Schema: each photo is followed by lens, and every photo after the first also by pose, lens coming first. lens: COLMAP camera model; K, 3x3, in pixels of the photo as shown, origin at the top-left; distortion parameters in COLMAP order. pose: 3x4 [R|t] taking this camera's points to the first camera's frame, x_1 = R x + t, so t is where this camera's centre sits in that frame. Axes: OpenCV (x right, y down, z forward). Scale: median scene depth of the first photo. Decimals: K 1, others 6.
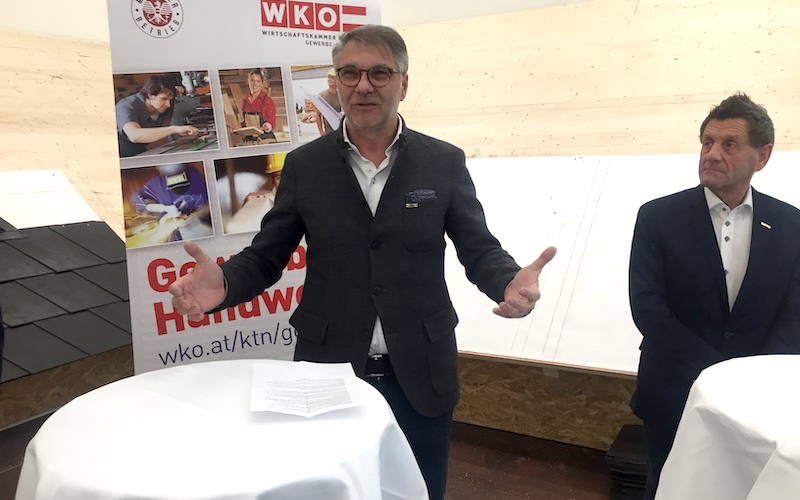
lens RADIAL K [[682.4, 0, 399.8], [0, 682.4, 238.2], [0, 0, 1]] dist [0.048640, -0.003019]
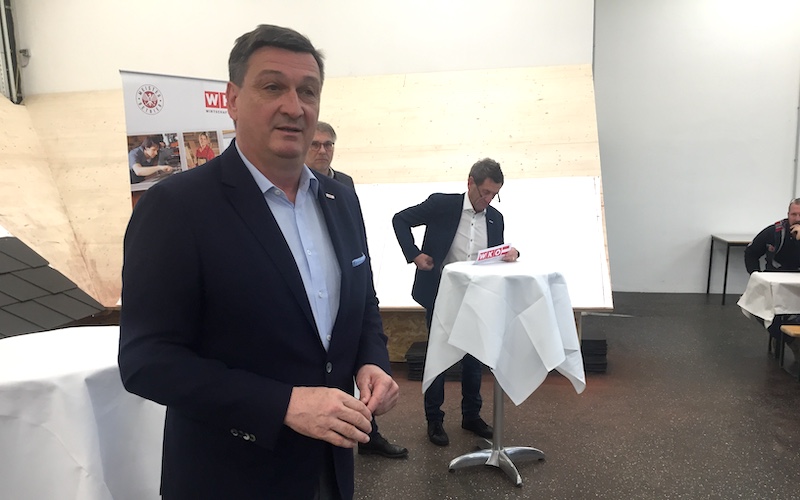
lens RADIAL K [[660.7, 0, 400.0], [0, 660.7, 250.0], [0, 0, 1]] dist [0.087561, 0.000484]
pose [[0.946226, -0.040168, 0.321004, -0.301558], [0.048190, 0.998692, -0.017082, 0.100459], [-0.319898, 0.031633, 0.946924, -0.740809]]
